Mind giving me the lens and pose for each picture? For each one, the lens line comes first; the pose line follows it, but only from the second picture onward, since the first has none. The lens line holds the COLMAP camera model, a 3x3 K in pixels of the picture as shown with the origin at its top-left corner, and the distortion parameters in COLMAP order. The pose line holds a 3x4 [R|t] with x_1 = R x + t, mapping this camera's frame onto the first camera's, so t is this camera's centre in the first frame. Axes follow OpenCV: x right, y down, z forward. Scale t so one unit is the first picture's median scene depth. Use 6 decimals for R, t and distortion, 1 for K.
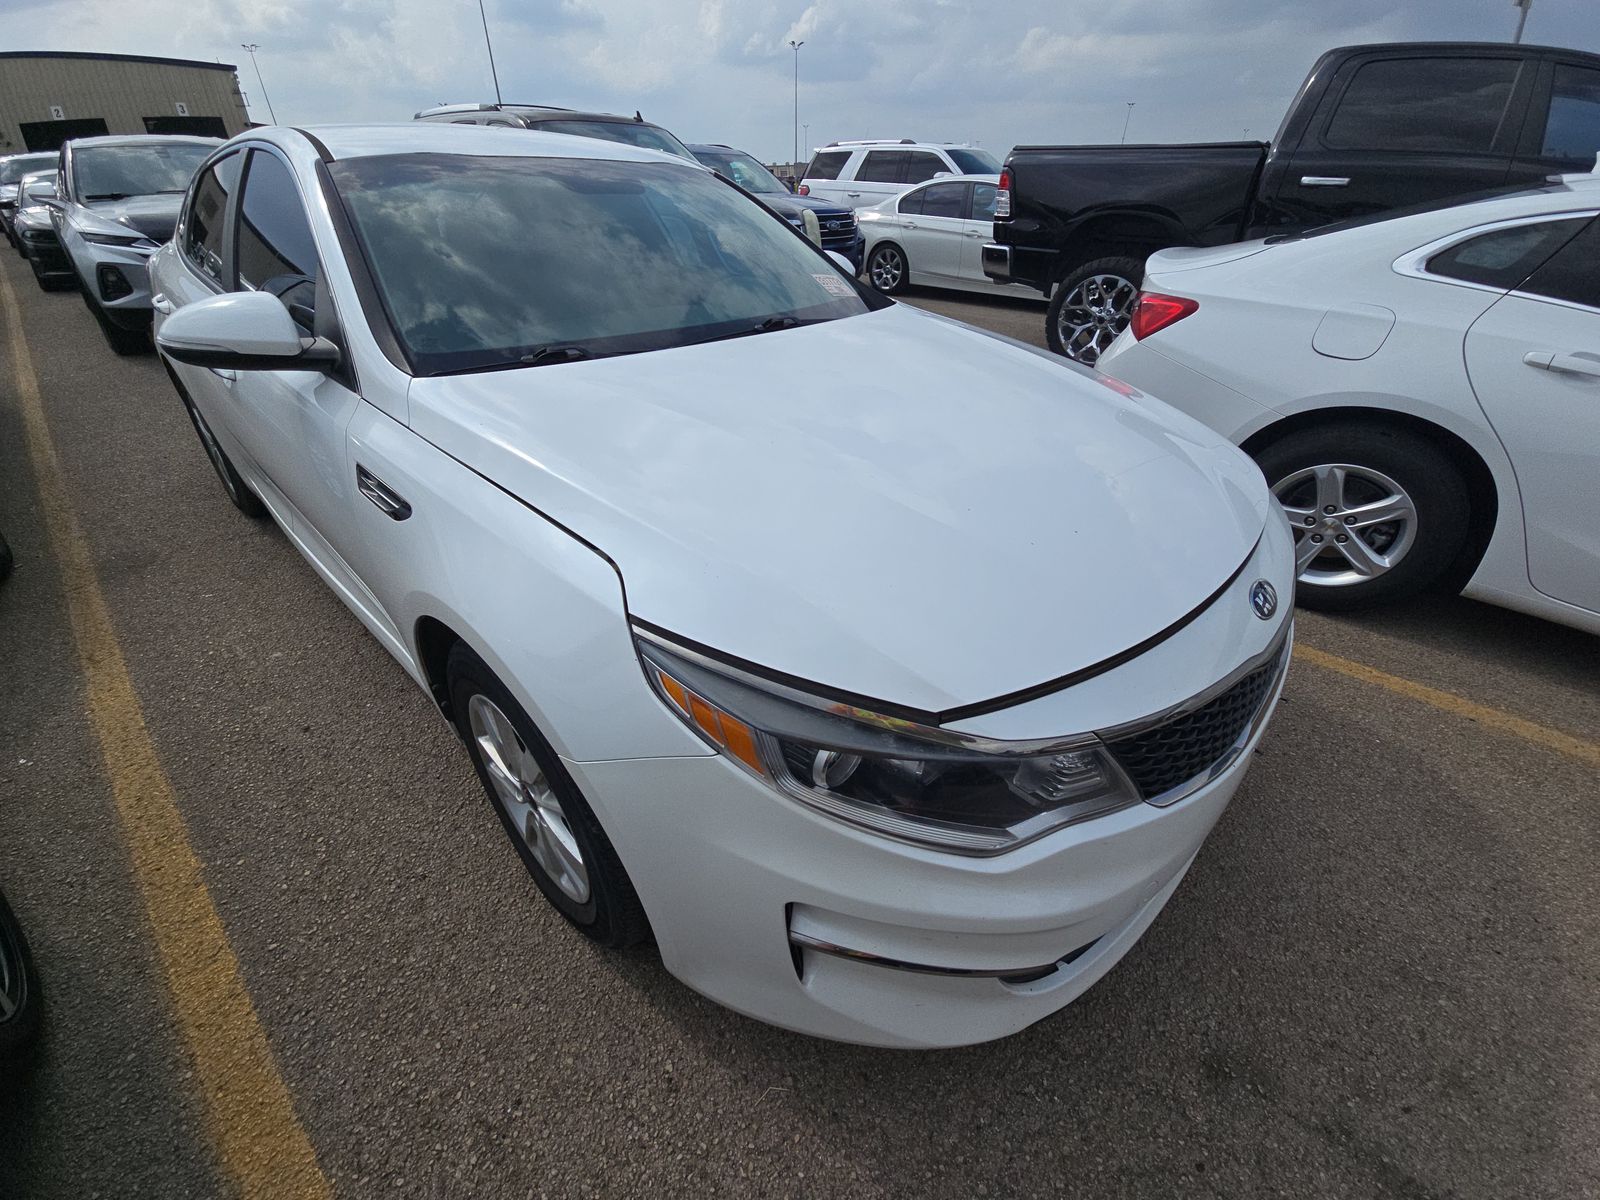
lens RADIAL K [[652.9, 0, 808.7], [0, 652.9, 596.7], [0, 0, 1]] dist [0.000525, -0.005480]
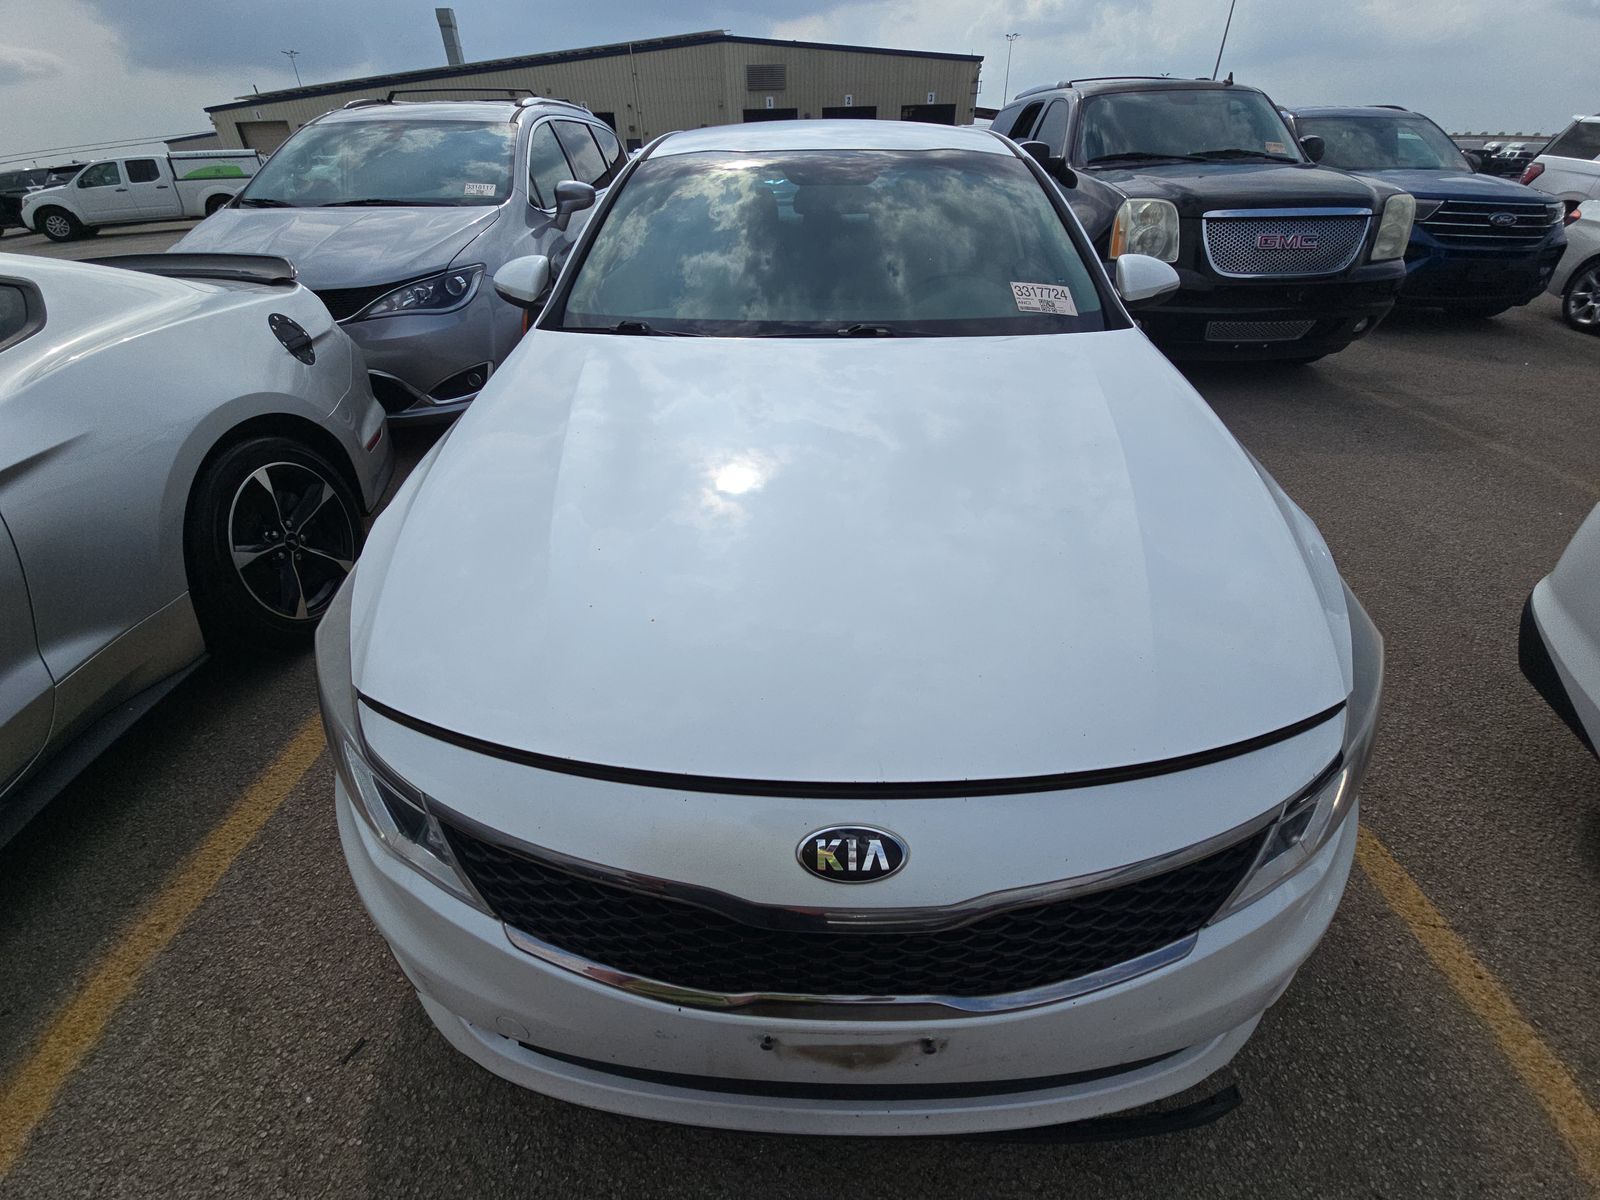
lens RADIAL K [[652.9, 0, 797.2], [0, 652.9, 598.2], [0, 0, 1]] dist [0.000525, -0.005480]
pose [[0.670013, 0.403186, -0.623317, 0.263480], [-0.385668, 0.906502, 0.171800, -0.081627], [0.634305, 0.125285, 0.762863, 0.130412]]
